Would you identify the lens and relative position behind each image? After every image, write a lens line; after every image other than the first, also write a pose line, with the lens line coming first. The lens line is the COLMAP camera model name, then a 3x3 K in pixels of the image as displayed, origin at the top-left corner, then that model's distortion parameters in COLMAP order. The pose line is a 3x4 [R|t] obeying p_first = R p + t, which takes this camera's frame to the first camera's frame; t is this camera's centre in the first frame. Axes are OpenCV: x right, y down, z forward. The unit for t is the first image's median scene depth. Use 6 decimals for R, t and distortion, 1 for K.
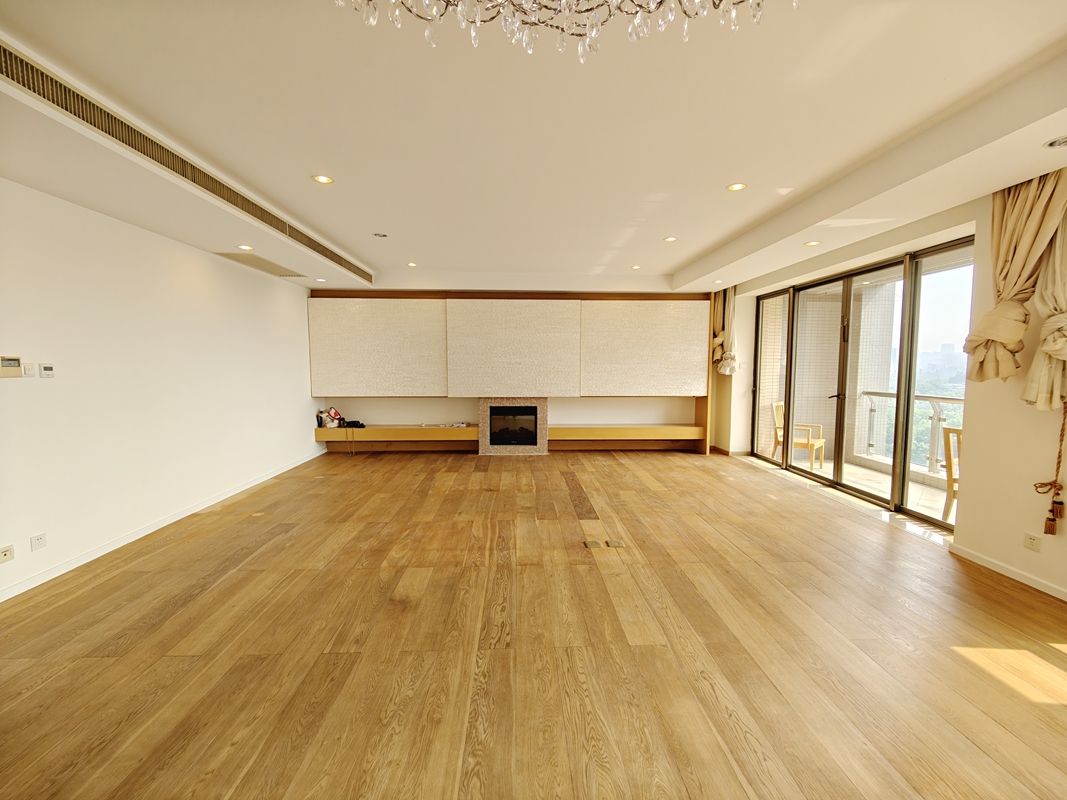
lens RADIAL K [[467.9, 0, 538.5], [0, 467.9, 399.7], [0, 0, 1]] dist [0.013490, -0.005224]
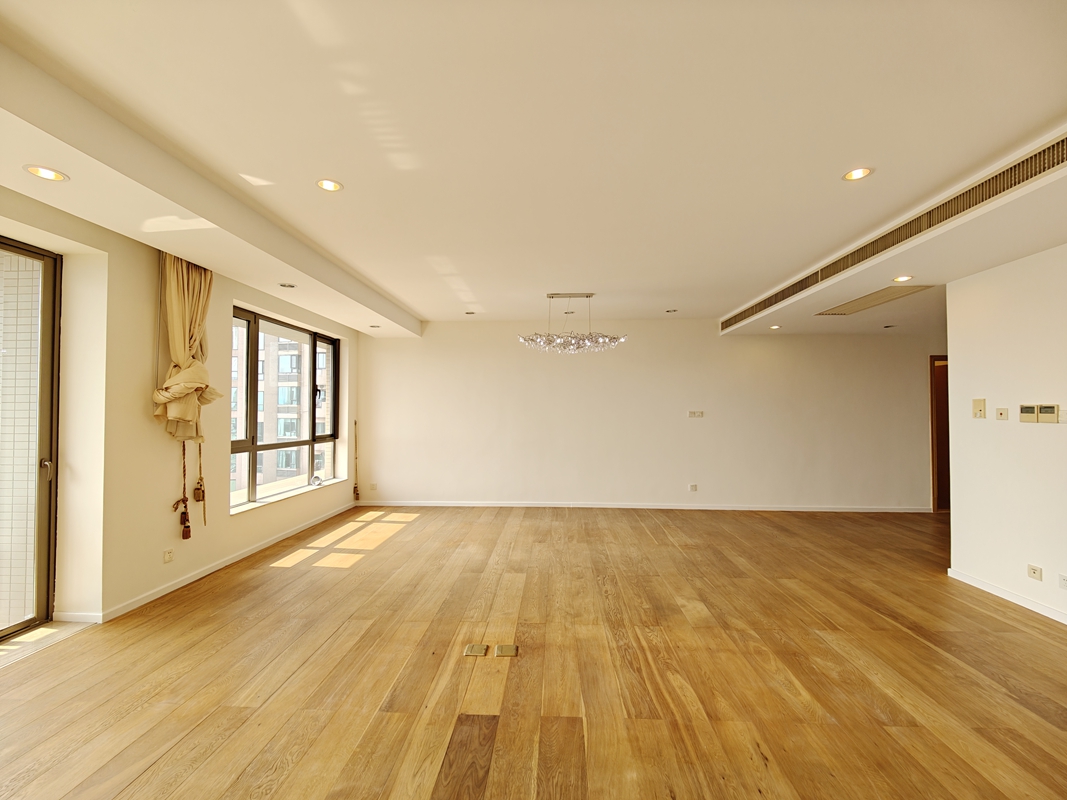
lens RADIAL K [[467.9, 0, 536.1], [0, 467.9, 400.1], [0, 0, 1]] dist [0.013490, -0.005224]
pose [[-0.995591, -0.001839, 0.093785, 0.000145], [0.002968, 0.998690, 0.051086, -0.106116], [-0.093756, 0.051139, -0.994281, 1.435264]]
